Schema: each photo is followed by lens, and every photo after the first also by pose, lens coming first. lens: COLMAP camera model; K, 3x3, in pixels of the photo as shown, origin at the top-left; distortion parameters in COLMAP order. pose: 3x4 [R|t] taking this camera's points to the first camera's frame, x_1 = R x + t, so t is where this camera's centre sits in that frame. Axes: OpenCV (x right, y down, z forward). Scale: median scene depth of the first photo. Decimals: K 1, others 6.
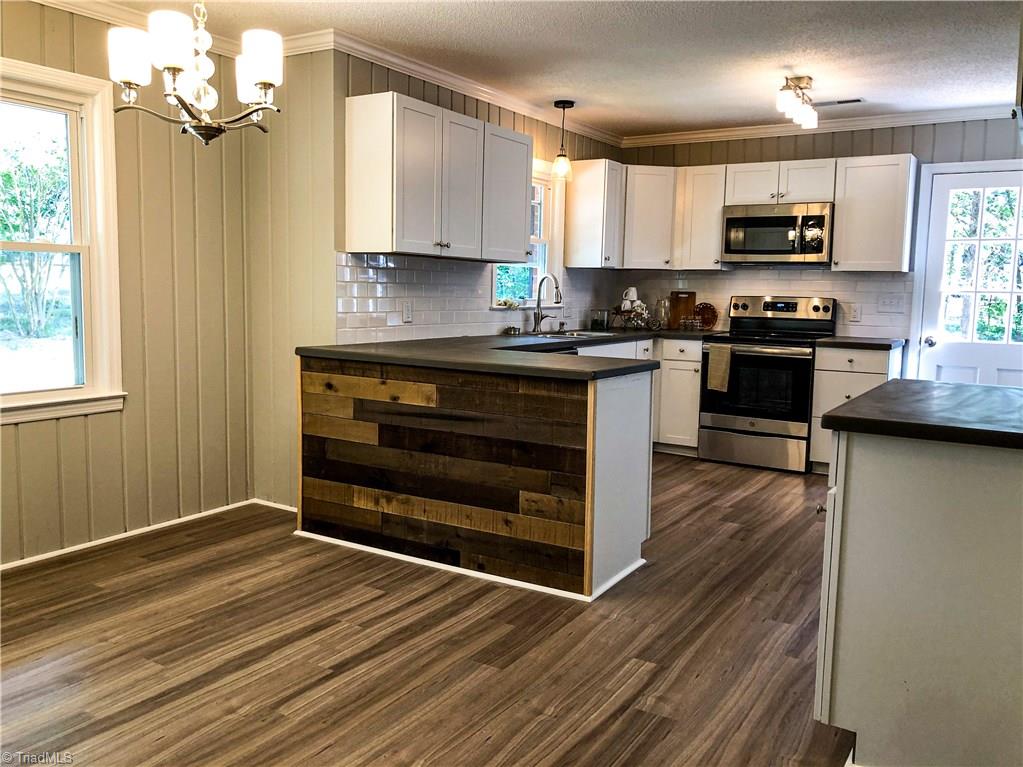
lens RADIAL K [[840.4, 0, 510.9], [0, 840.4, 380.0], [0, 0, 1]] dist [0.028988, -0.051498]
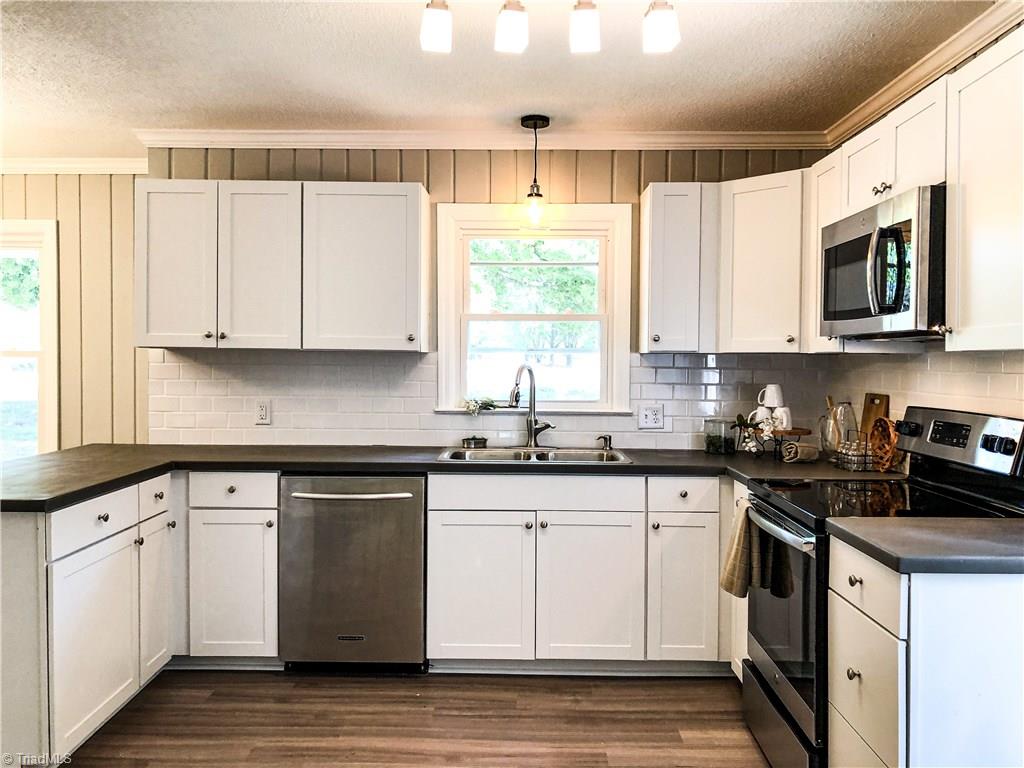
lens RADIAL K [[841.3, 0, 512.8], [0, 841.3, 382.9], [0, 0, 1]] dist [0.028988, -0.051498]
pose [[0.527860, 0.002582, -0.849327, 0.640389], [-0.092696, 0.994197, -0.054589, -0.073558], [0.844258, 0.107544, 0.525036, 0.633461]]
